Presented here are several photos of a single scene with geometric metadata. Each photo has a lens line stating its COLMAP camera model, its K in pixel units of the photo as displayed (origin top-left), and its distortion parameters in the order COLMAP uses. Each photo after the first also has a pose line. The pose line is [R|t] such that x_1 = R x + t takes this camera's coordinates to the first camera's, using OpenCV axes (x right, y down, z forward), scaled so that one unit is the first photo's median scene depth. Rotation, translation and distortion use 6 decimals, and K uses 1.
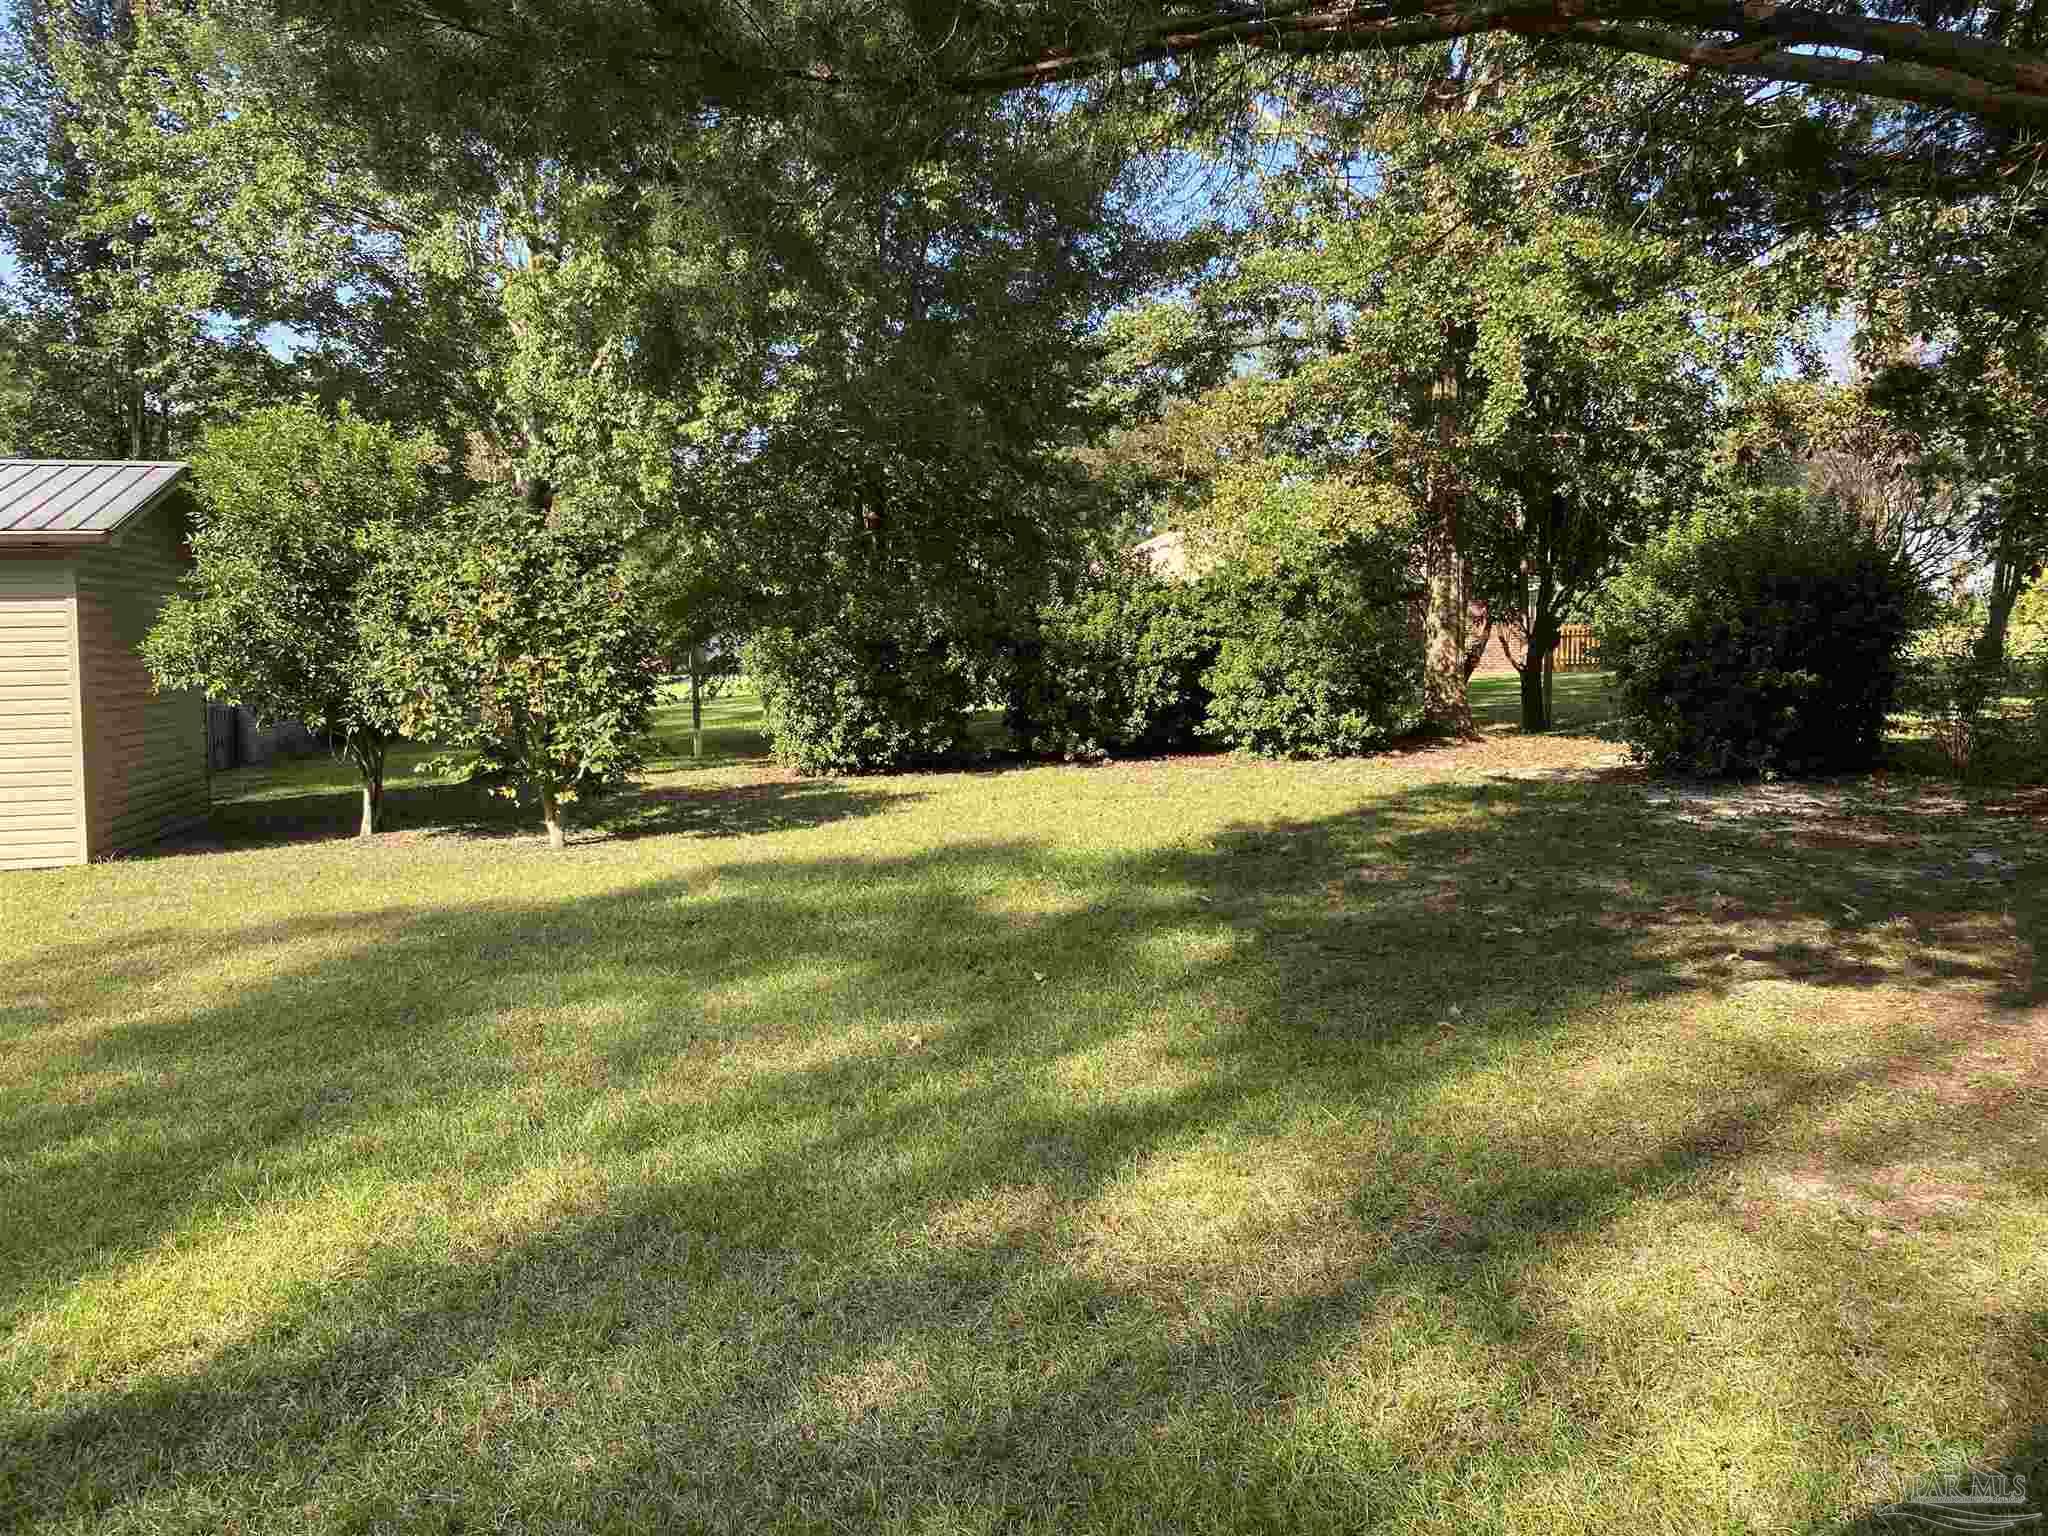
lens RADIAL K [[1575.2, 0, 1022.9], [0, 1575.2, 763.7], [0, 0, 1]] dist [0.020693, -0.015073]
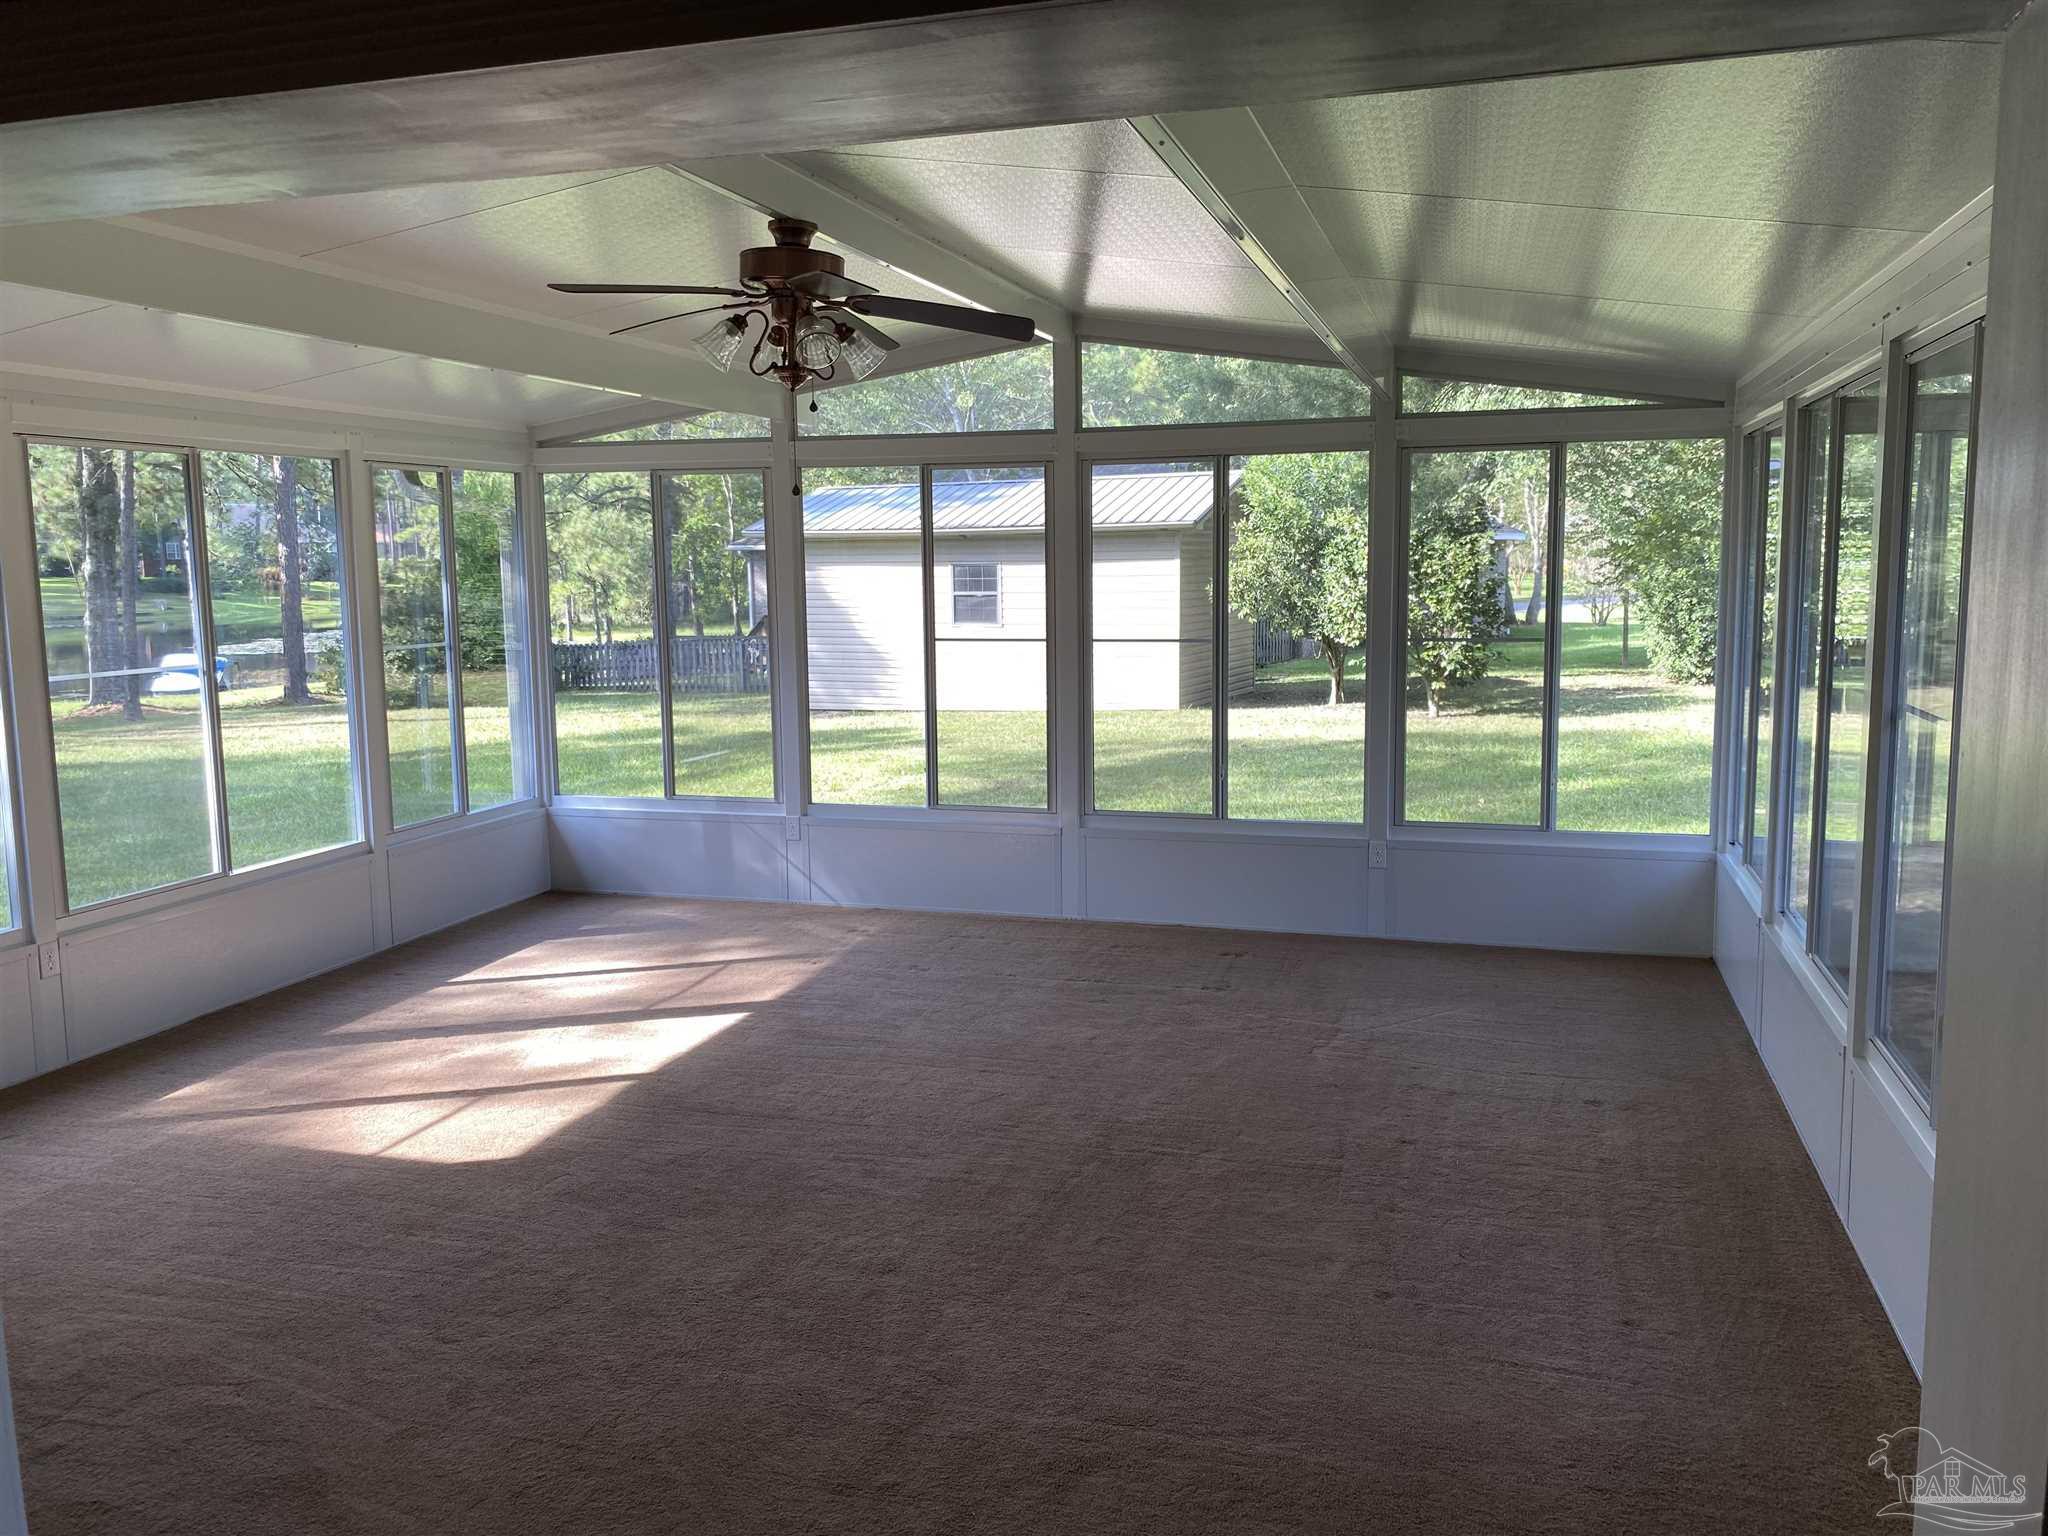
lens RADIAL K [[1575.2, 0, 1025.1], [0, 1575.2, 764.0], [0, 0, 1]] dist [0.020693, -0.015073]
pose [[0.782910, 0.078933, -0.617108, 0.350115], [-0.042512, 0.996388, 0.073512, 0.001020], [0.620681, -0.031319, 0.783437, -0.463249]]
